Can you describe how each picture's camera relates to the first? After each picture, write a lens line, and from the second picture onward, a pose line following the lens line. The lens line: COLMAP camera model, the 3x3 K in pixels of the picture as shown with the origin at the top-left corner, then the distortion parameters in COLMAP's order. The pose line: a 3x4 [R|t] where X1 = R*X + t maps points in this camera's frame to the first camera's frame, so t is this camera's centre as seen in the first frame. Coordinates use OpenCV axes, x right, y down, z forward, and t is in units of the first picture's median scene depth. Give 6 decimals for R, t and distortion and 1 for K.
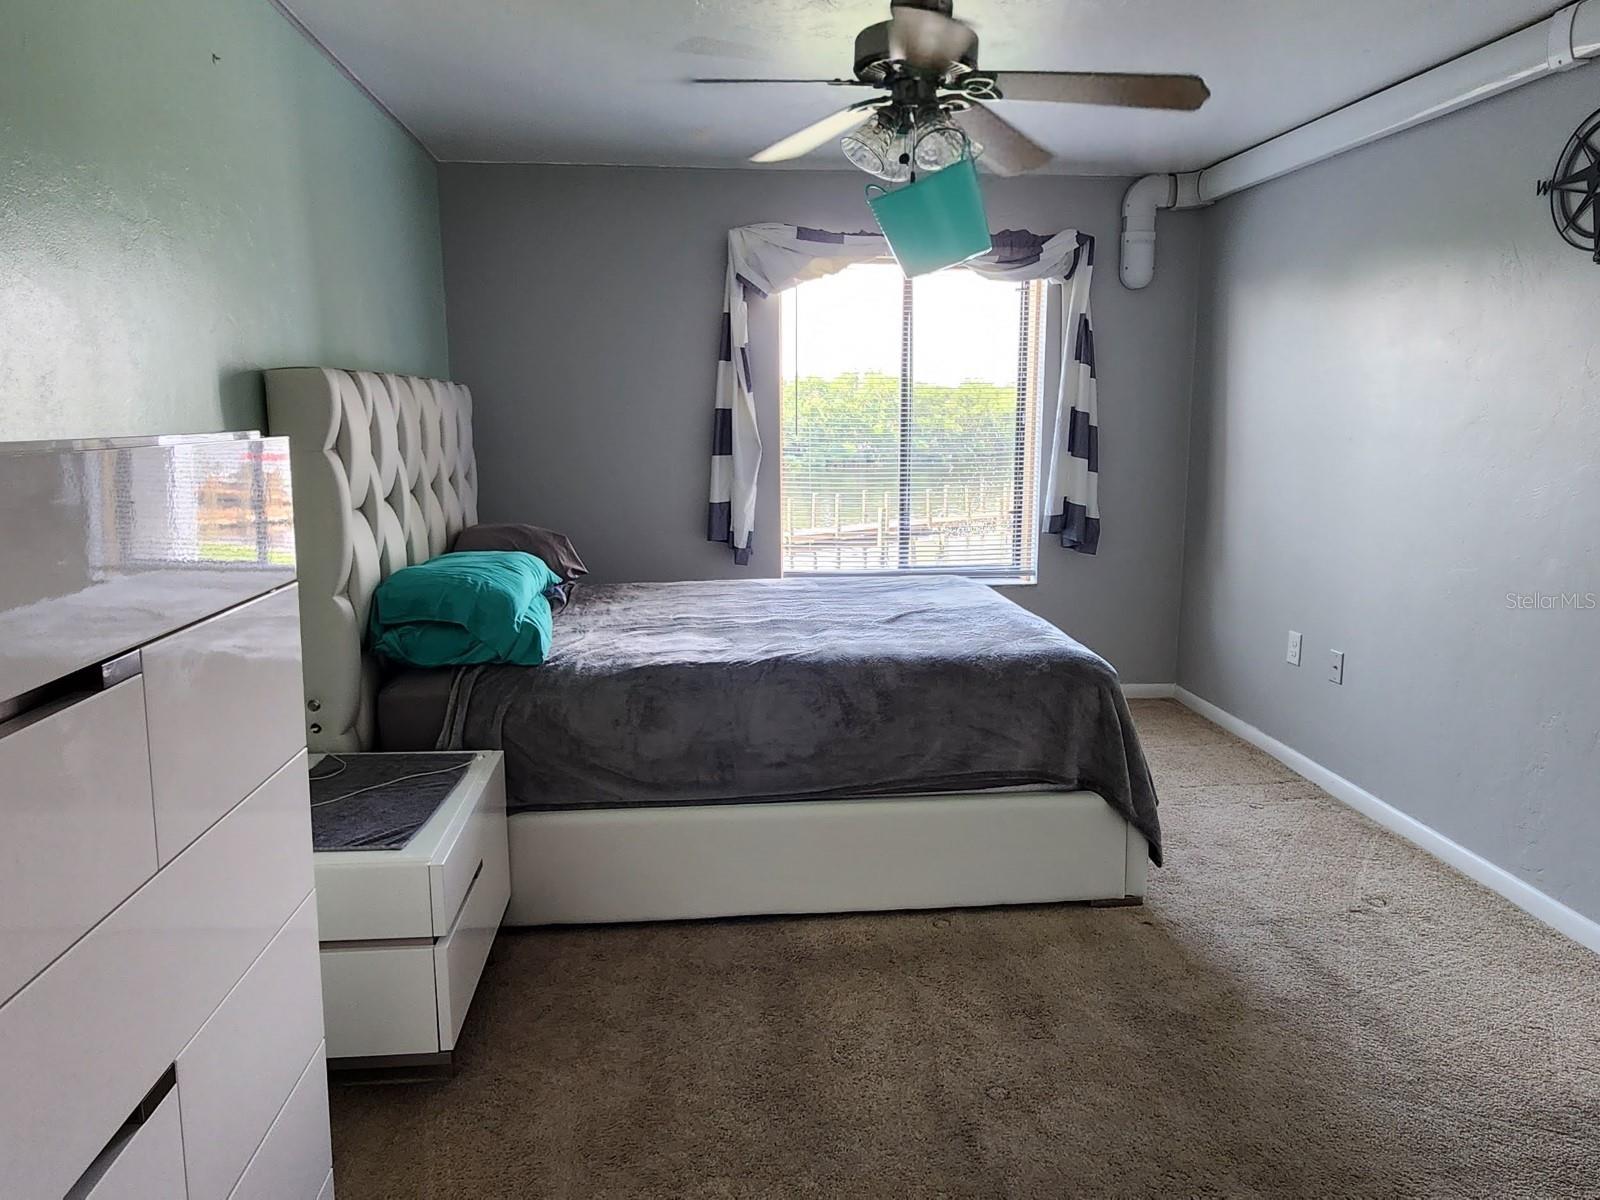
lens RADIAL K [[1064.6, 0, 793.4], [0, 1064.6, 594.5], [0, 0, 1]] dist [-0.000042, -0.000788]
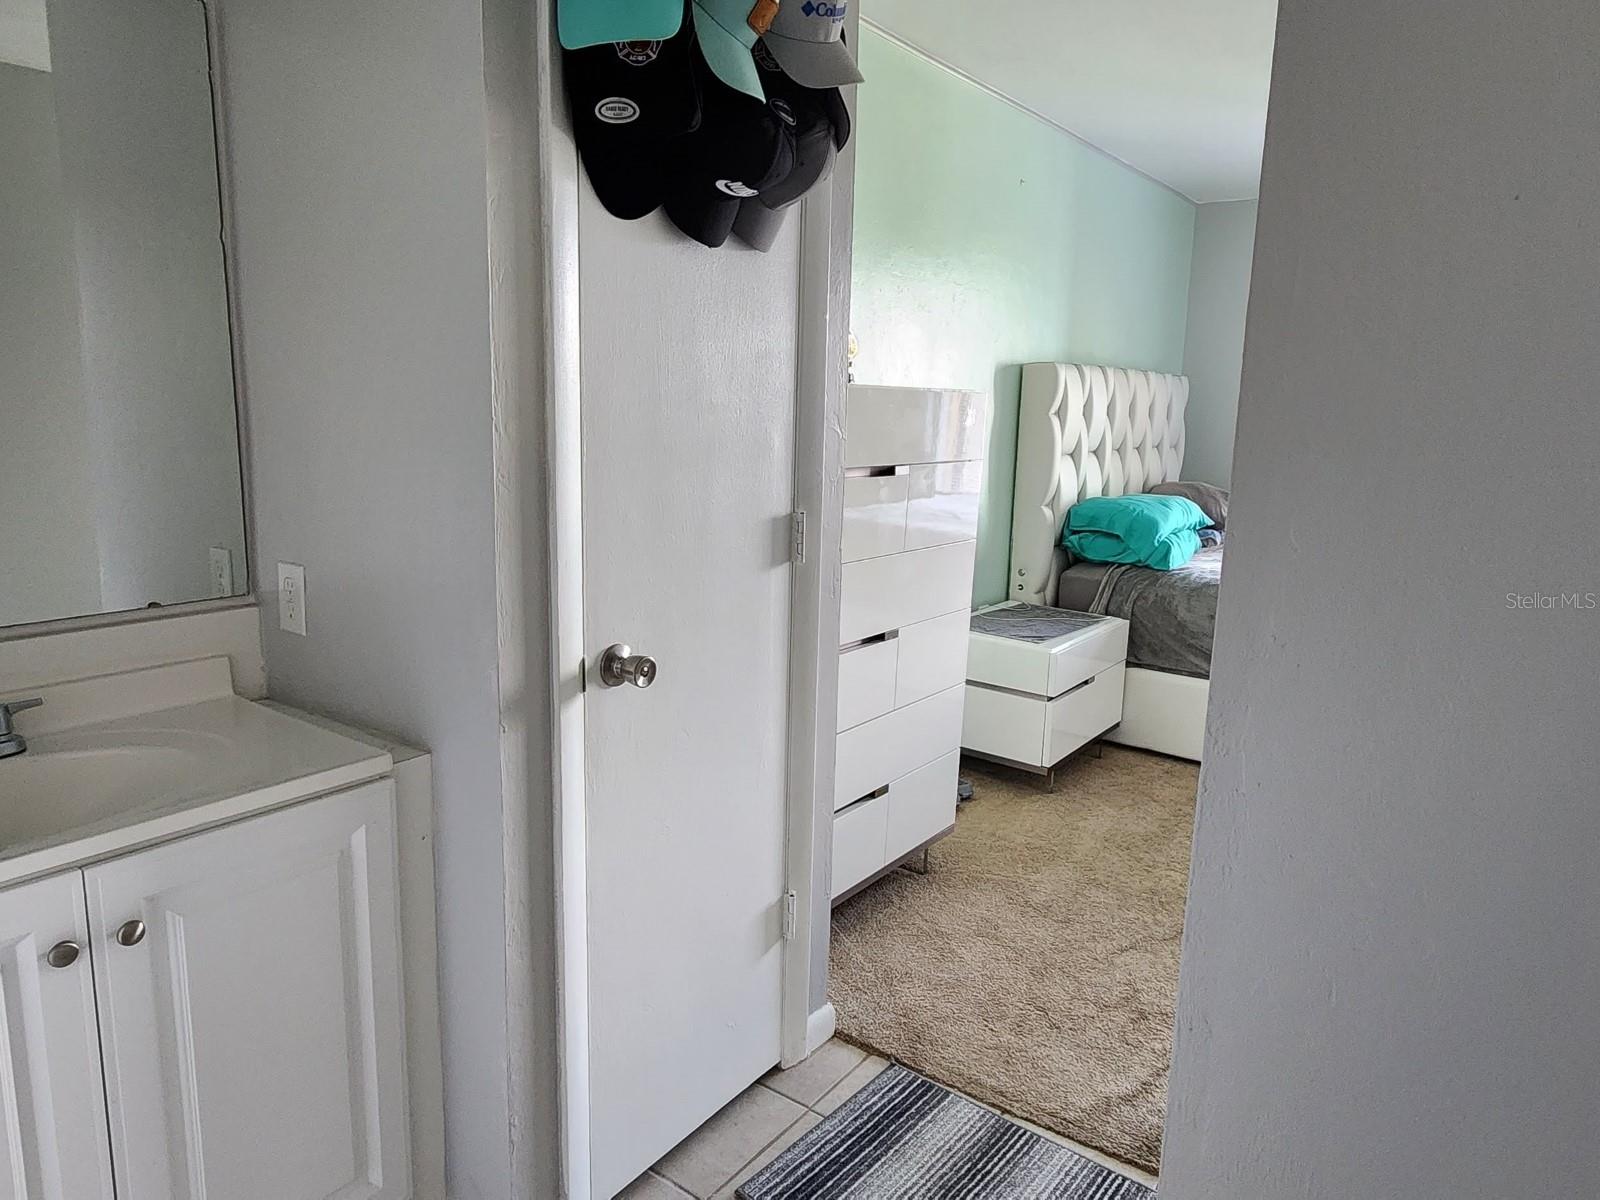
lens RADIAL K [[1064.6, 0, 793.4], [0, 1064.6, 594.5], [0, 0, 1]] dist [-0.000042, -0.000788]
pose [[0.739683, 0.146087, -0.656908, 0.342846], [-0.144410, 0.987870, 0.057081, 0.090624], [0.657279, 0.052642, 0.751807, -0.418025]]
